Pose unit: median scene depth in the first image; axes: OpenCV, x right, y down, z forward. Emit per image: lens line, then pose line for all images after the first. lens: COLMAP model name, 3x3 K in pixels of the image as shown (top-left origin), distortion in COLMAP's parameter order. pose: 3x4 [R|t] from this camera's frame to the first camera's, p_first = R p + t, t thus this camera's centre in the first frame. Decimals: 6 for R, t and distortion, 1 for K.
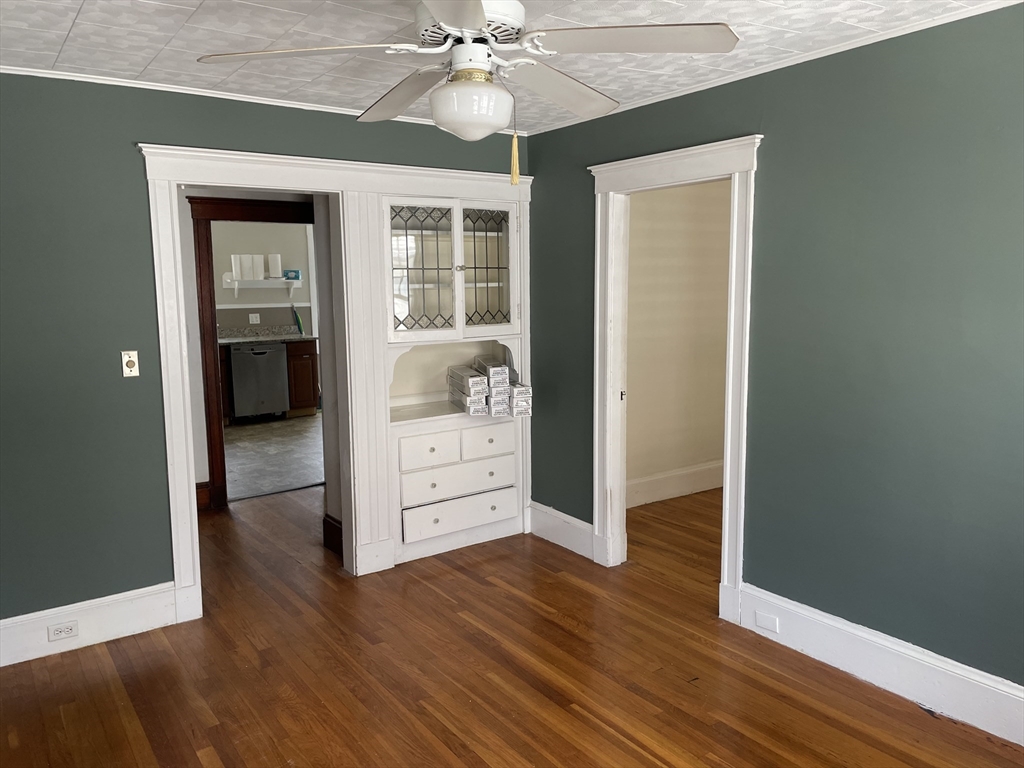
lens RADIAL K [[773.6, 0, 513.4], [0, 773.6, 386.7], [0, 0, 1]] dist [0.075157, -0.077952]
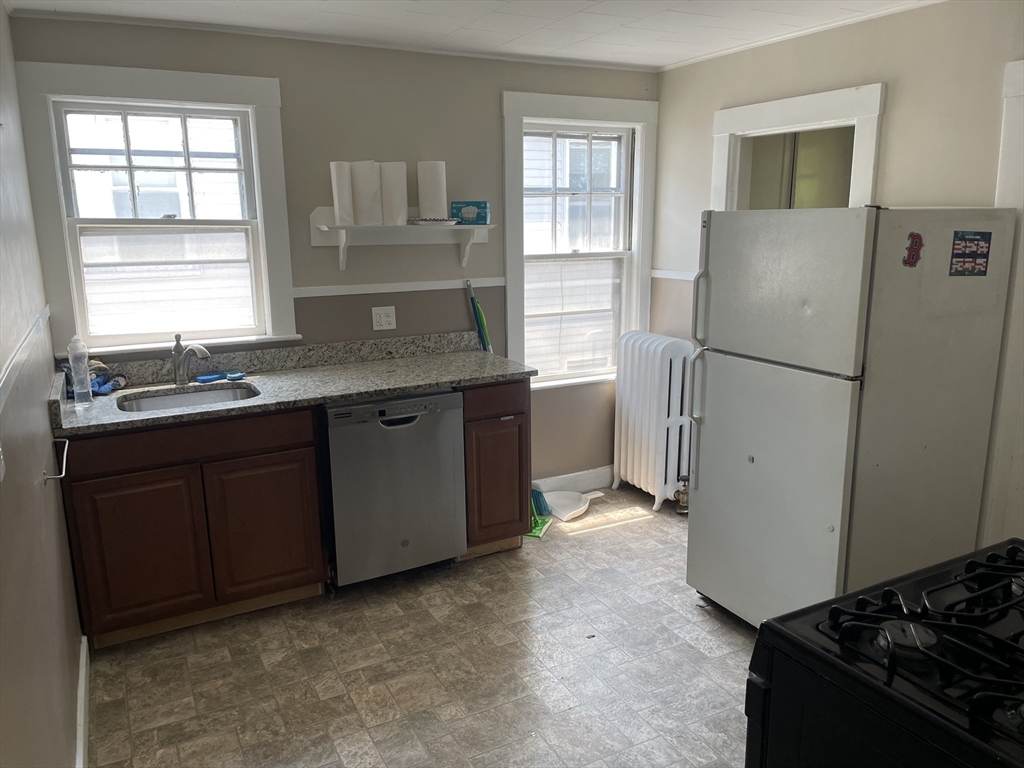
lens RADIAL K [[773.6, 0, 508.4], [0, 773.6, 390.8], [0, 0, 1]] dist [0.075157, -0.077952]
pose [[0.990080, 0.029152, -0.137445, -0.207086], [-0.017466, 0.996187, 0.085476, -0.085626], [0.139412, -0.082228, 0.986814, 0.593153]]
